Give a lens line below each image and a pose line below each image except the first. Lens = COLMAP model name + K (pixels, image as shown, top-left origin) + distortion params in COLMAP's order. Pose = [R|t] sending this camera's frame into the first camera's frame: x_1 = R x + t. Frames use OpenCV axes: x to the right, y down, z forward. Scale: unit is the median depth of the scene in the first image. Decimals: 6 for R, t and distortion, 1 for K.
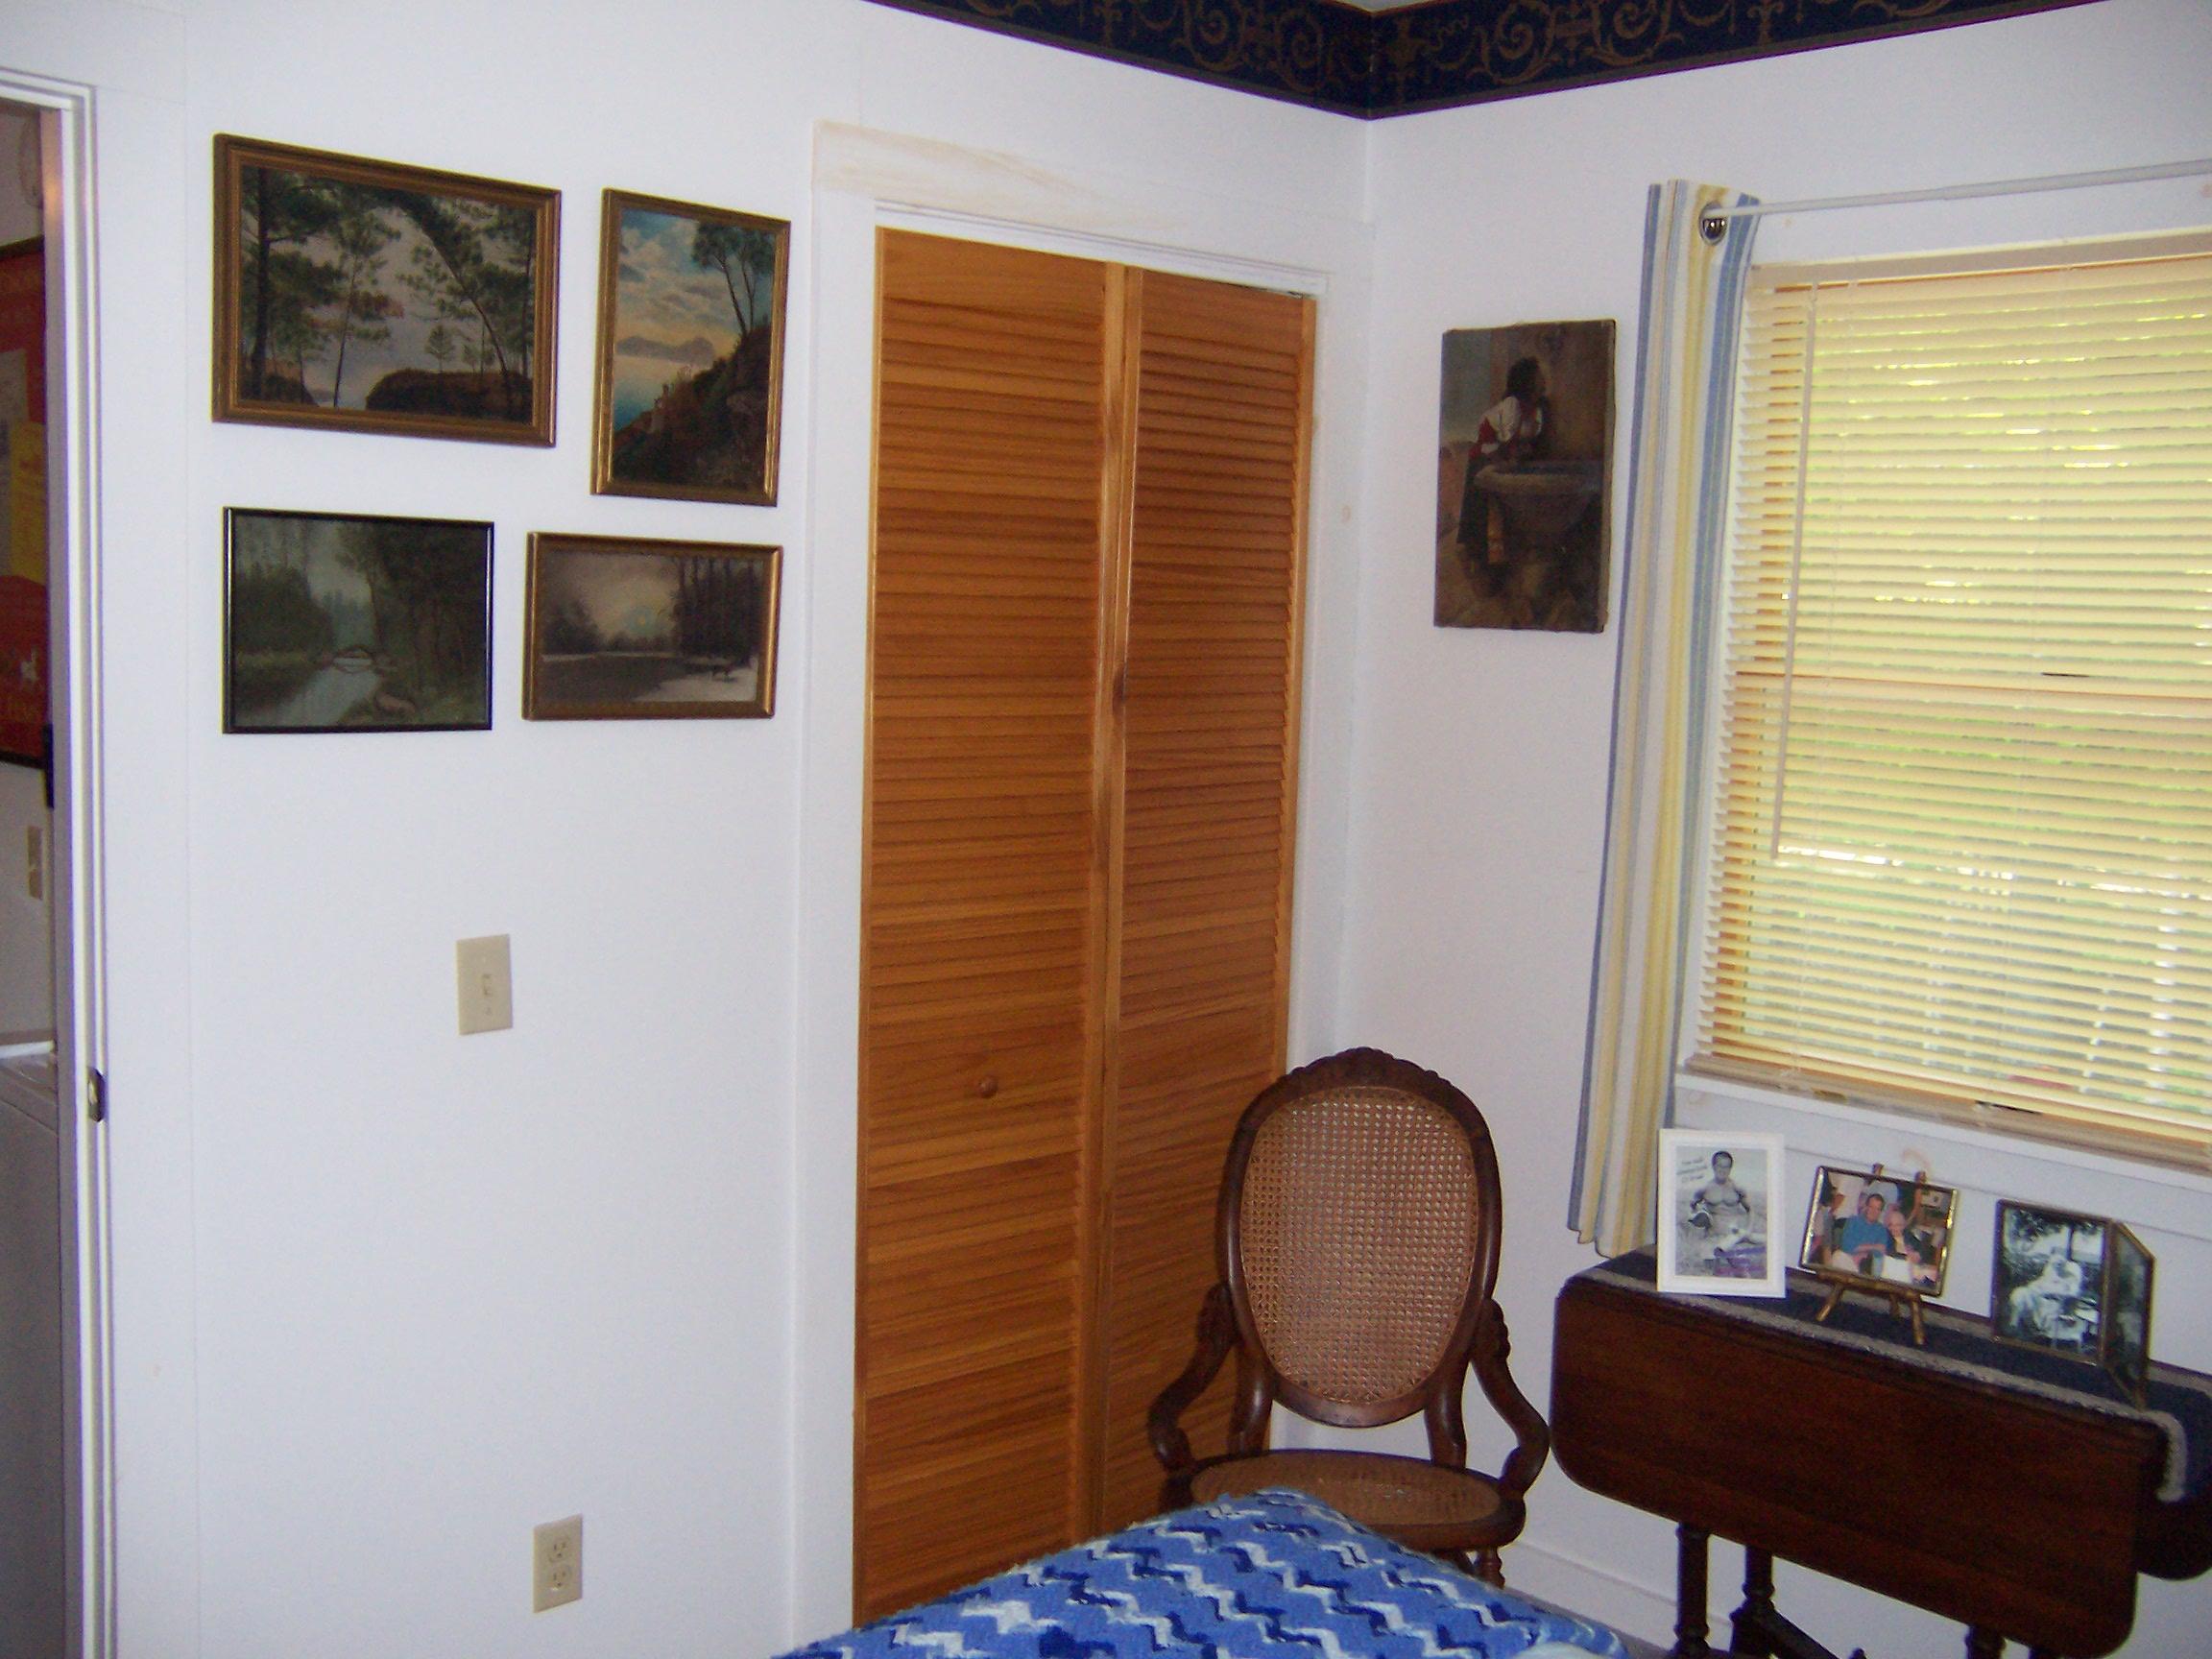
lens RADIAL K [[2146.1, 0, 1106.1], [0, 2146.1, 845.1], [0, 0, 1]] dist [-0.068608, 0.000000]
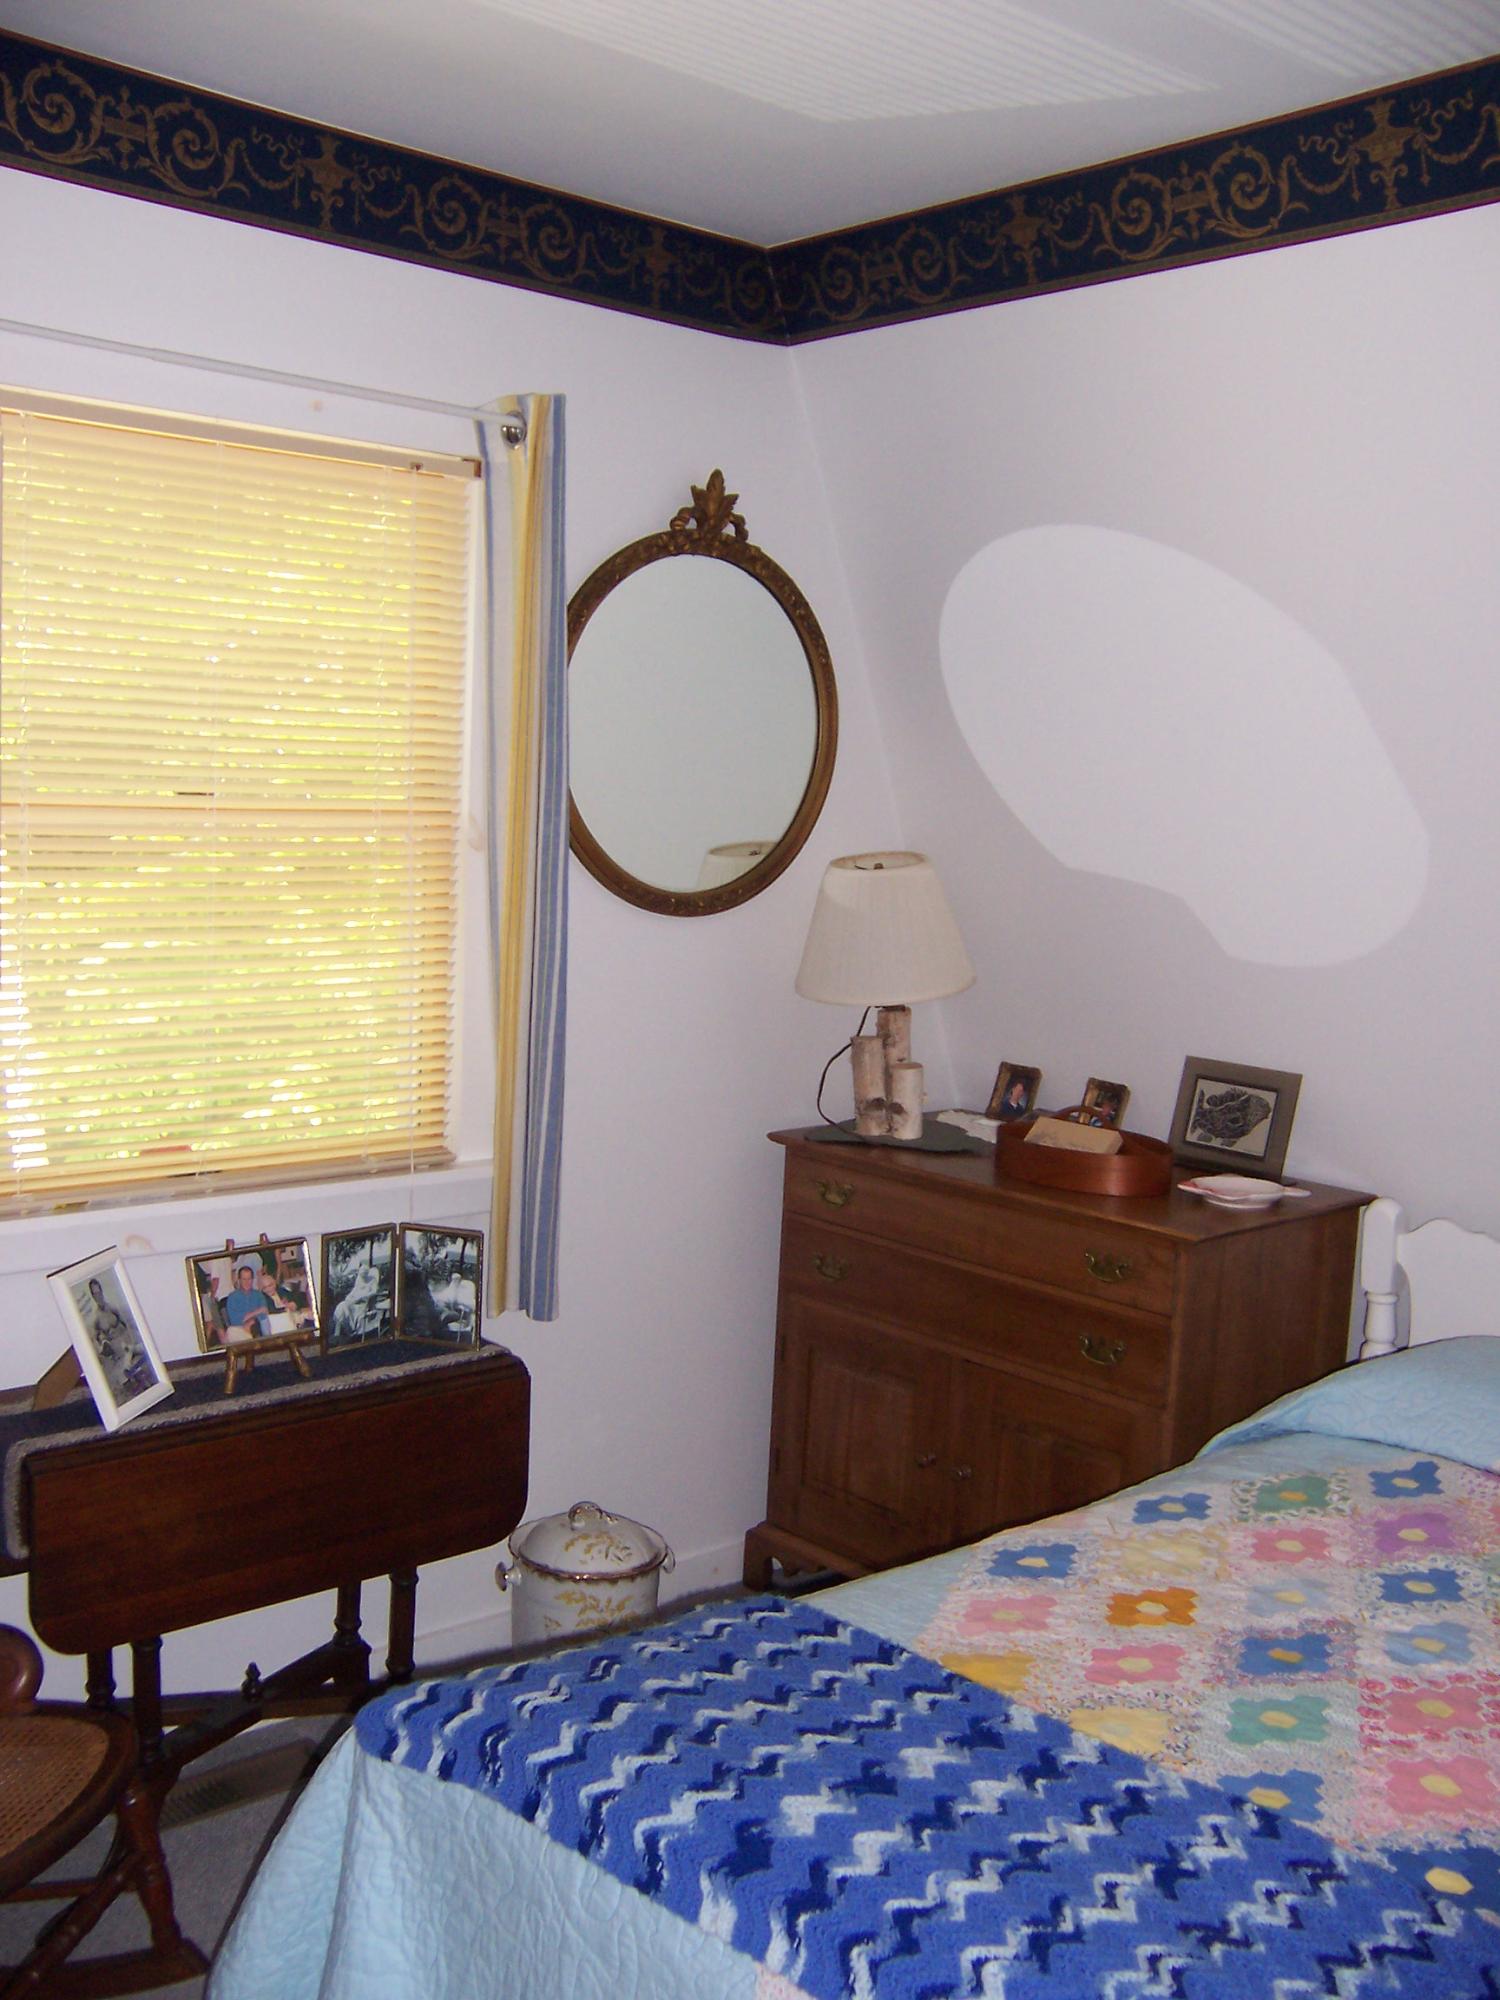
lens RADIAL K [[1940.4, 0, 750.4], [0, 1940.4, 980.3], [0, 0, 1]] dist [-0.068608, 0.000000]
pose [[0.066609, -0.127806, 0.989560, -0.620825], [0.078404, 0.989366, 0.122504, -0.090872], [-0.994694, 0.069426, 0.075922, 0.660912]]
